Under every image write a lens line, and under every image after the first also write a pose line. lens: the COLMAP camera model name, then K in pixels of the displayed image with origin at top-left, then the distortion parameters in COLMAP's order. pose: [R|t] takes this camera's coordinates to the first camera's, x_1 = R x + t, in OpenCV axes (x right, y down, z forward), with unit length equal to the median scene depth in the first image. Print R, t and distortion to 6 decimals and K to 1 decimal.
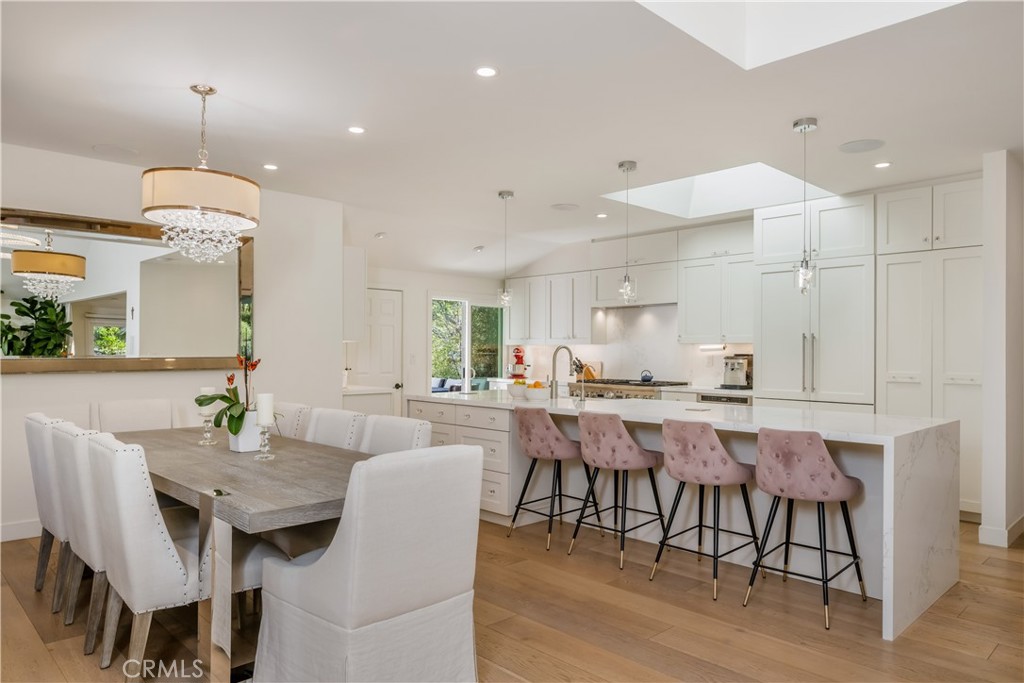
lens RADIAL K [[662.9, 0, 512.0], [0, 662.9, 341.5], [0, 0, 1]] dist [-0.002712, -0.001337]
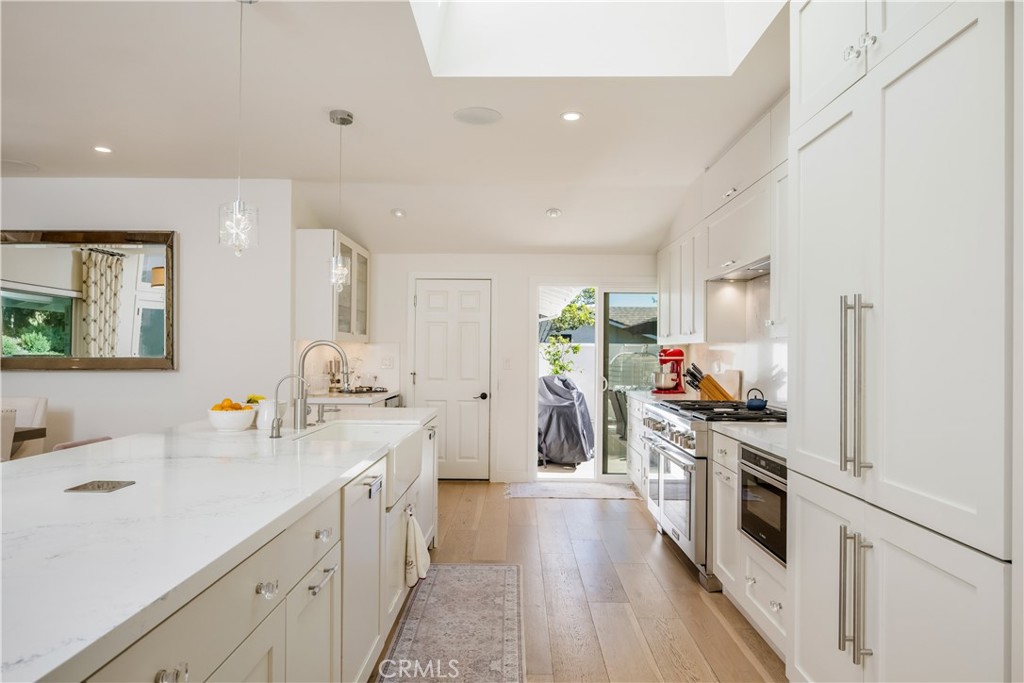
lens RADIAL K [[642.7, 0, 510.6], [0, 642.7, 346.3], [0, 0, 1]] dist [0.004517, 0.001928]
pose [[0.704002, -0.005527, -0.710176, 0.436727], [0.002739, 0.999983, -0.005067, 0.011073], [0.710192, 0.001622, 0.704006, 0.494547]]
